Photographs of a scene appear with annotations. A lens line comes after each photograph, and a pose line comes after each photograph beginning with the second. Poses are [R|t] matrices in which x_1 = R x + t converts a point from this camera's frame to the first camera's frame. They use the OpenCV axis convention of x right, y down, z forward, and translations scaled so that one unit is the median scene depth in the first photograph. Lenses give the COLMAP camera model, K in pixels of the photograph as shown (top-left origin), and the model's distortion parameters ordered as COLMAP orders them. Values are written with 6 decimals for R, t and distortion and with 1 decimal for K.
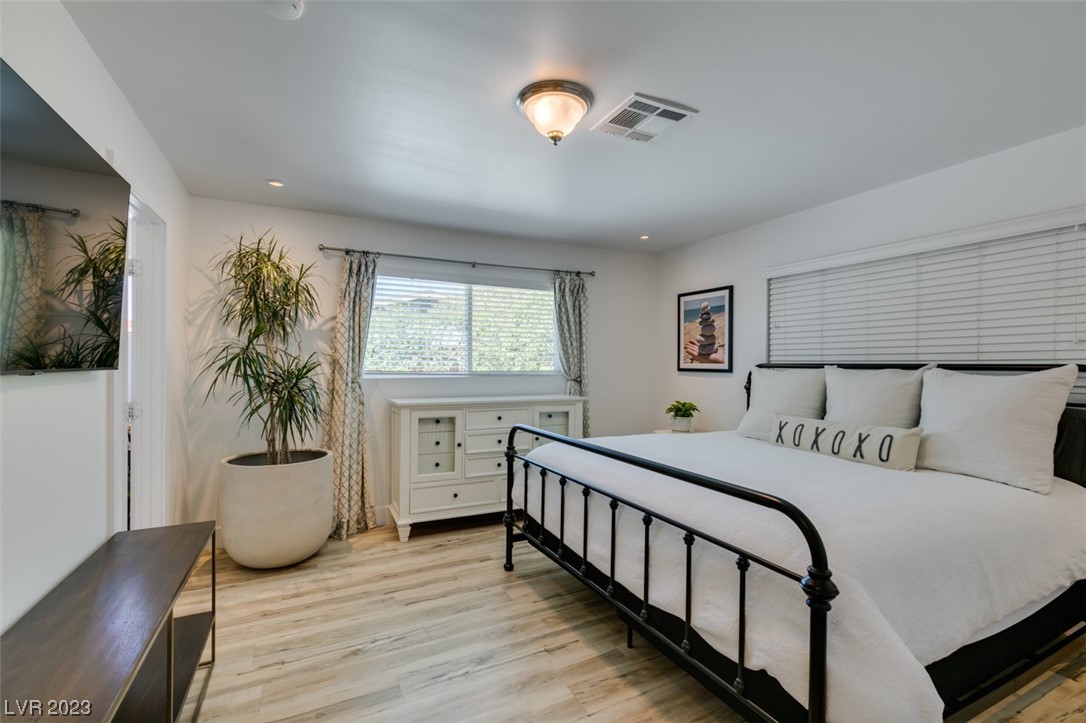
lens RADIAL K [[484.2, 0, 542.2], [0, 484.2, 362.3], [0, 0, 1]] dist [0.003365, 0.000203]
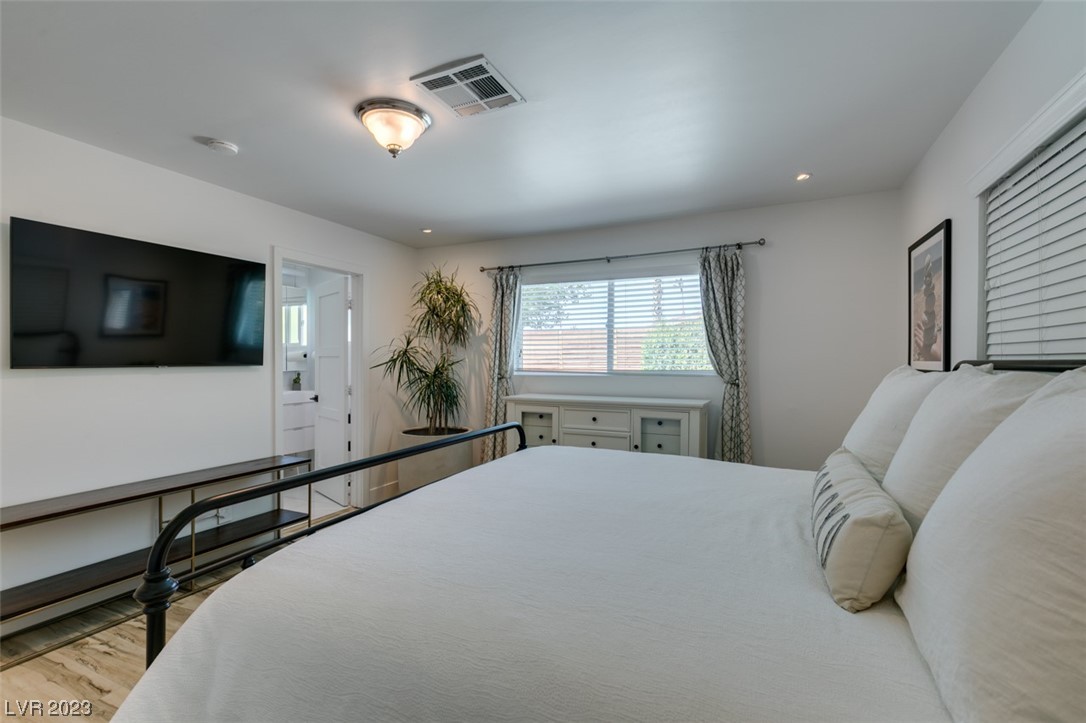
lens RADIAL K [[484.2, 0, 541.4], [0, 484.2, 363.6], [0, 0, 1]] dist [0.003365, 0.000203]
pose [[0.626009, 0.001273, -0.779815, 0.530194], [0.004323, 0.999978, 0.005103, 0.000519], [0.779804, -0.006566, 0.625989, 0.290071]]
